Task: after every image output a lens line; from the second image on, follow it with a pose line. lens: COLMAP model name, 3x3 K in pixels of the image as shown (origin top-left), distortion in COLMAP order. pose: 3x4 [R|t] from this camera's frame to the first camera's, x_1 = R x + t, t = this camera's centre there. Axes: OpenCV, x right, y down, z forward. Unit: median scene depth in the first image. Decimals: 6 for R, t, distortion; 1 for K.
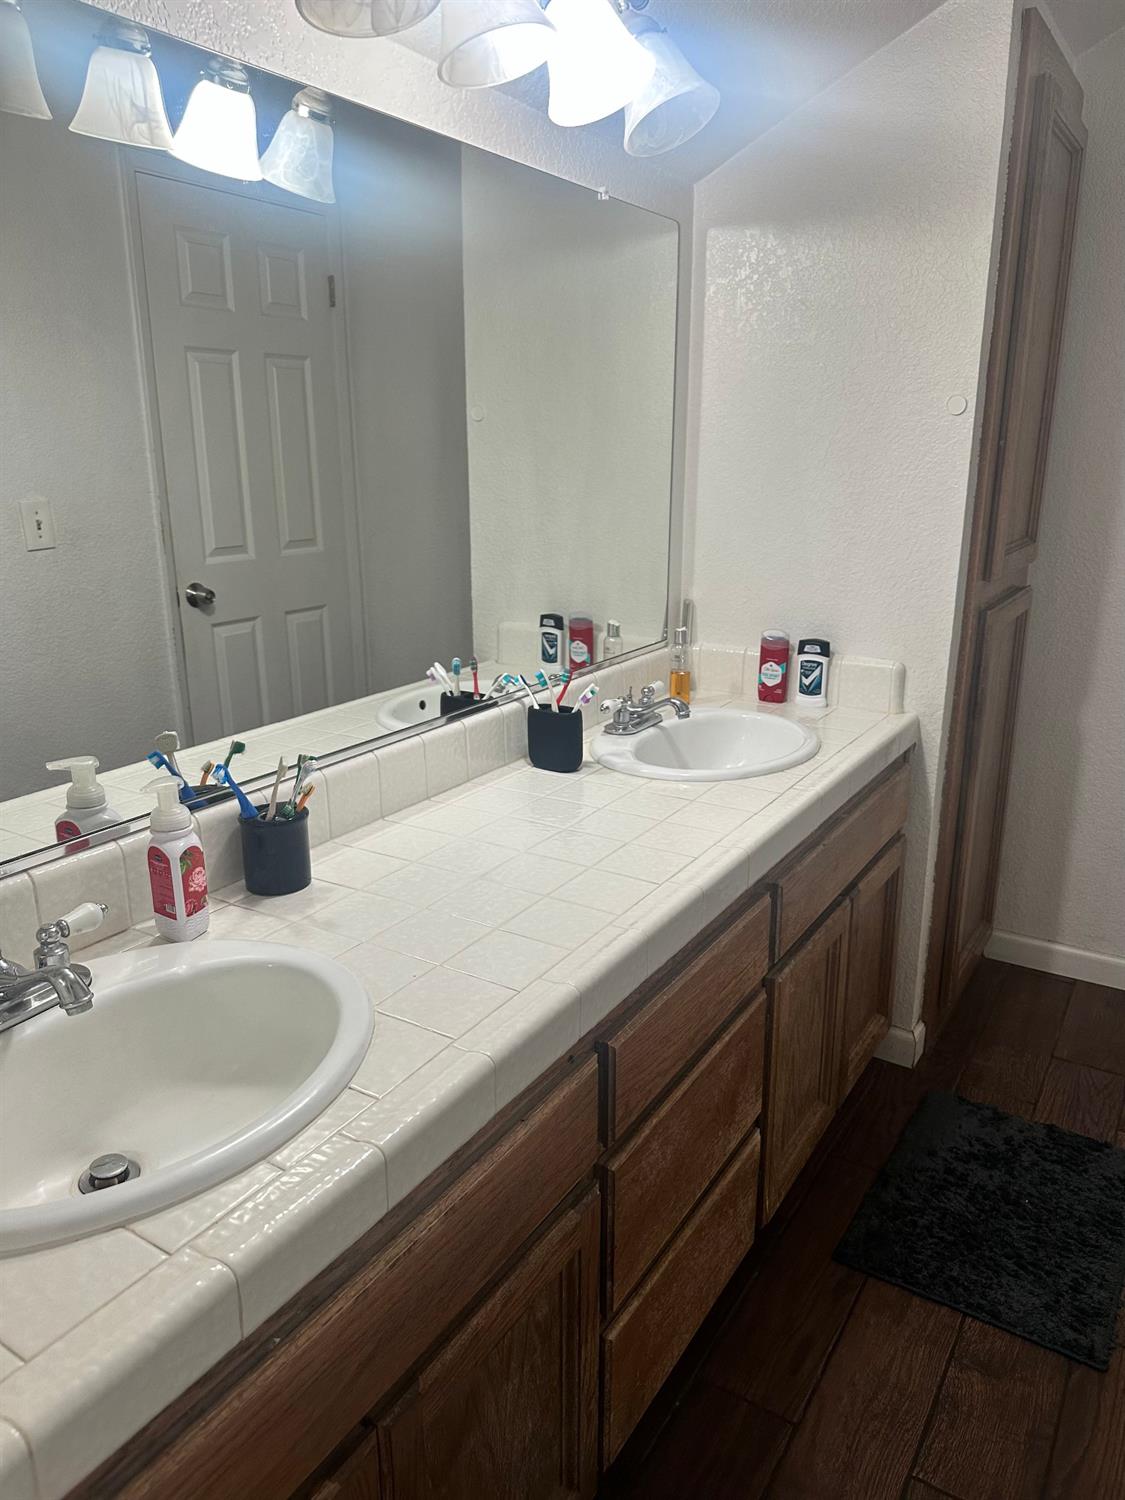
lens RADIAL K [[1056.2, 0, 567.6], [0, 1056.2, 751.7], [0, 0, 1]] dist [-0.011716, -0.005719]
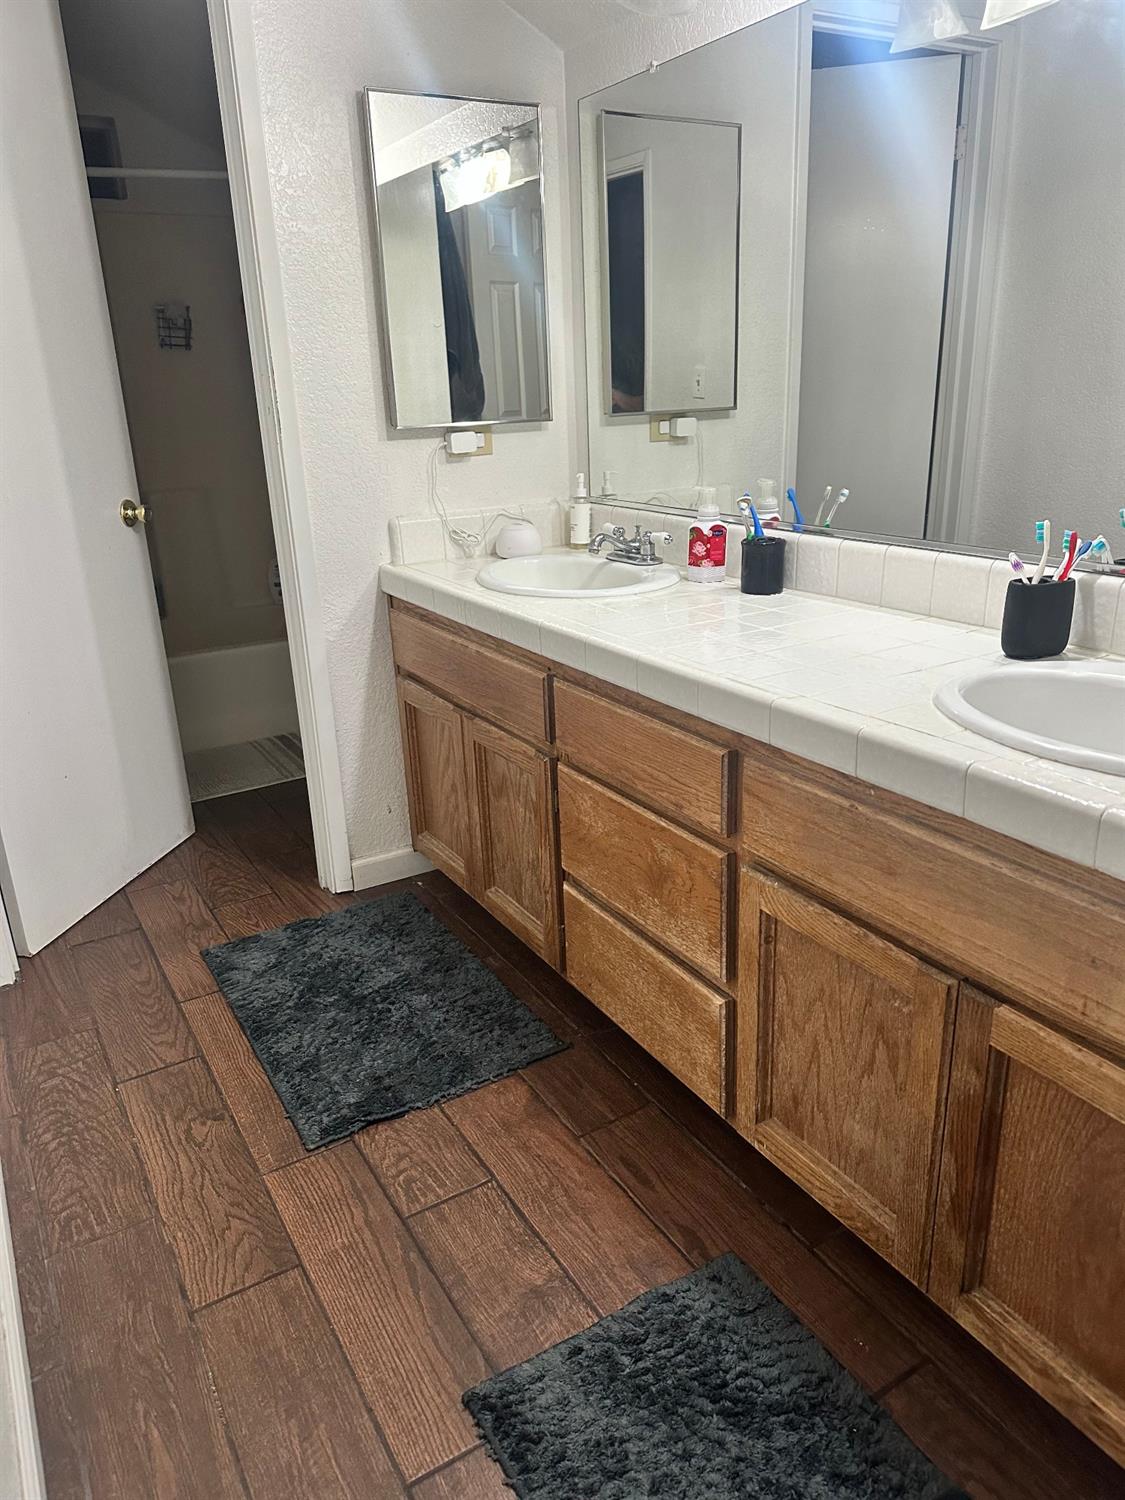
lens RADIAL K [[1056.2, 0, 564.4], [0, 1056.2, 745.6], [0, 0, 1]] dist [-0.011716, -0.005719]
pose [[-0.452424, 0.321155, -0.831969, 1.023325], [-0.214619, 0.866279, 0.451109, -0.256975], [0.865593, 0.382649, -0.322999, 1.154995]]
